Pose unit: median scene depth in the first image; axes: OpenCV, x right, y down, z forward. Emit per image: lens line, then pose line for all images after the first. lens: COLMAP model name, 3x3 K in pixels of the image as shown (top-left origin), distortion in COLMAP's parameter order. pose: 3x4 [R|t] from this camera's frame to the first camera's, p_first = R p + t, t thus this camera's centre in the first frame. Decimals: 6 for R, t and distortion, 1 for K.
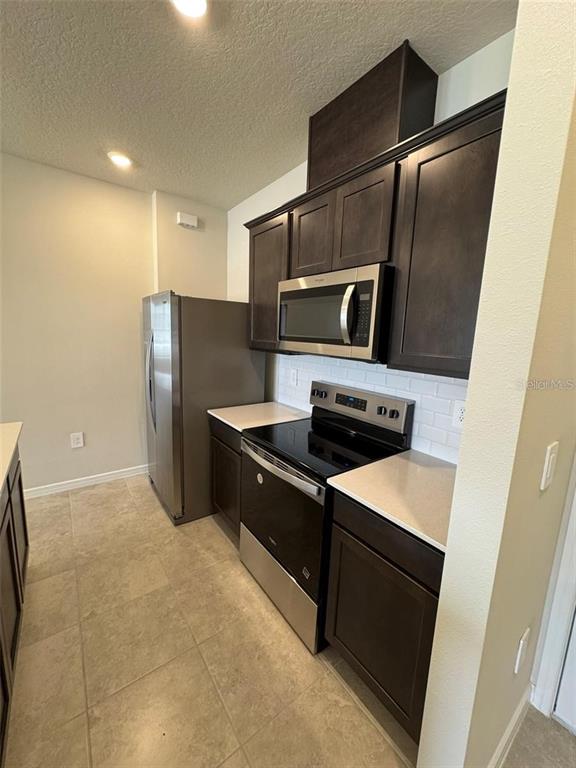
lens RADIAL K [[307.3, 0, 288.8], [0, 307.3, 382.2], [0, 0, 1]] dist [-0.001890, 0.000428]
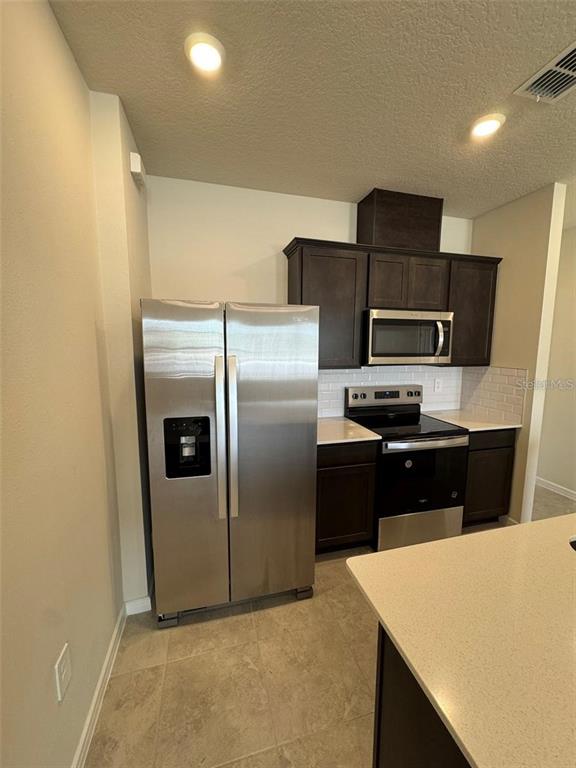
lens RADIAL K [[307.3, 0, 288.8], [0, 307.3, 382.2], [0, 0, 1]] dist [-0.001890, 0.000428]
pose [[0.369625, -0.153636, 0.916391, -1.208746], [0.162483, 0.981727, 0.099053, -0.201062], [-0.914864, 0.112286, 0.387834, 0.789915]]
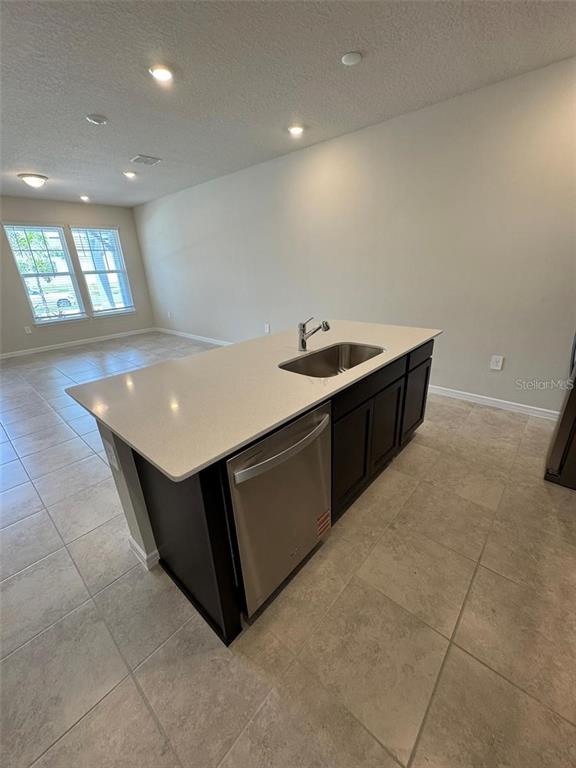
lens RADIAL K [[307.3, 0, 288.8], [0, 307.3, 382.2], [0, 0, 1]] dist [-0.001890, 0.000428]
pose [[0.196639, 0.310716, -0.929940, 0.259850], [-0.109750, 0.949473, 0.294035, 0.024123], [0.974314, 0.044242, 0.220805, 0.080262]]
